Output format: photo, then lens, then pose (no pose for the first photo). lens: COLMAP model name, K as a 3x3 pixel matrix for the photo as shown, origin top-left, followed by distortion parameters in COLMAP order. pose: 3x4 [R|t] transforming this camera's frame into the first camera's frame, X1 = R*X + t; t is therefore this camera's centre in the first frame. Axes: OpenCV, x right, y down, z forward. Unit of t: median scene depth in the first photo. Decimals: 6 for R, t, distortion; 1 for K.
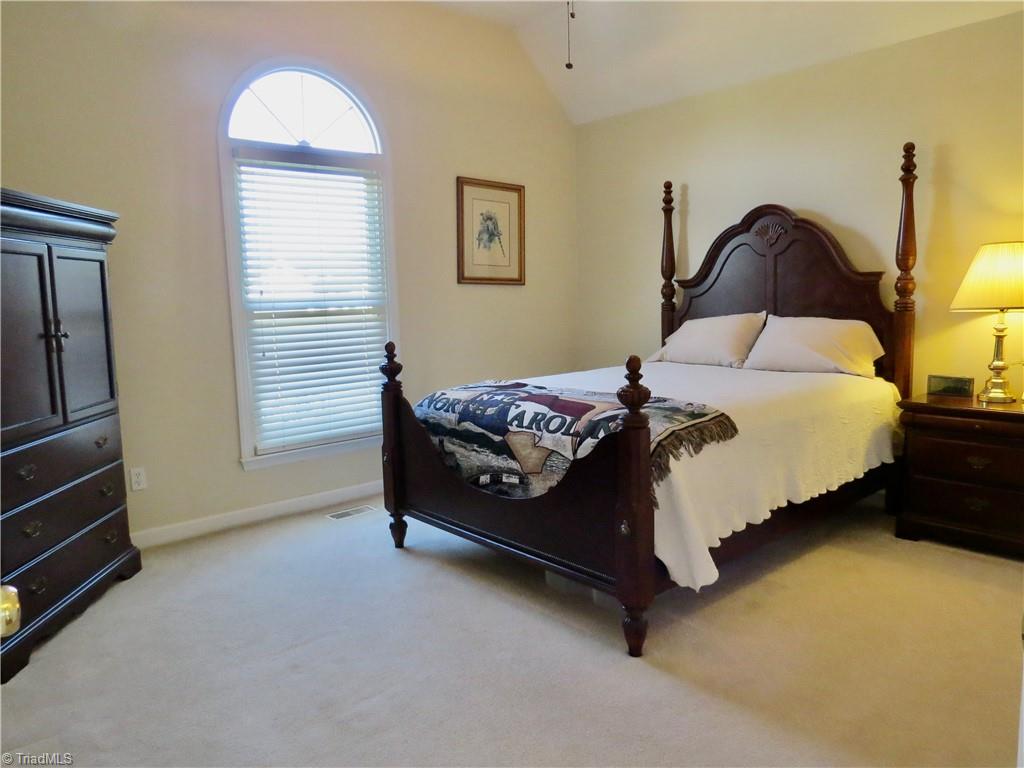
lens RADIAL K [[728.9, 0, 514.6], [0, 728.9, 380.8], [0, 0, 1]] dist [-0.020809, 0.001763]
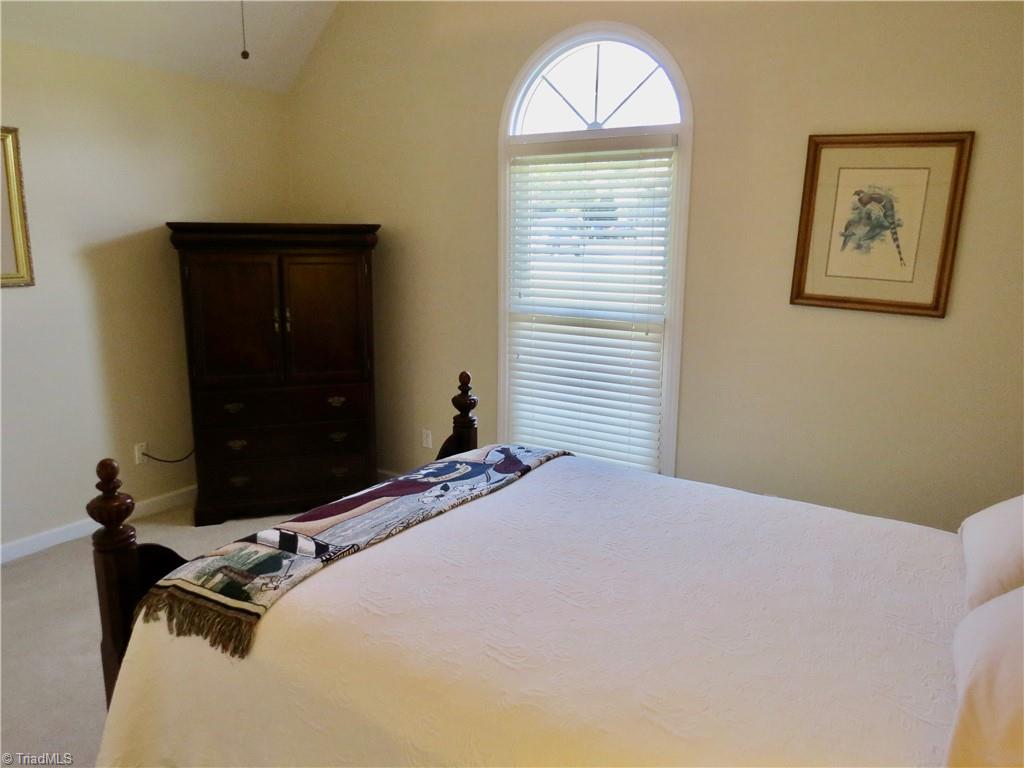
lens RADIAL K [[728.9, 0, 514.0], [0, 728.9, 390.8], [0, 0, 1]] dist [-0.020809, 0.001763]
pose [[0.279036, 0.229248, -0.932515, 0.473395], [-0.133840, 0.970892, 0.198634, -0.151500], [0.950908, 0.069382, 0.301596, 0.562833]]
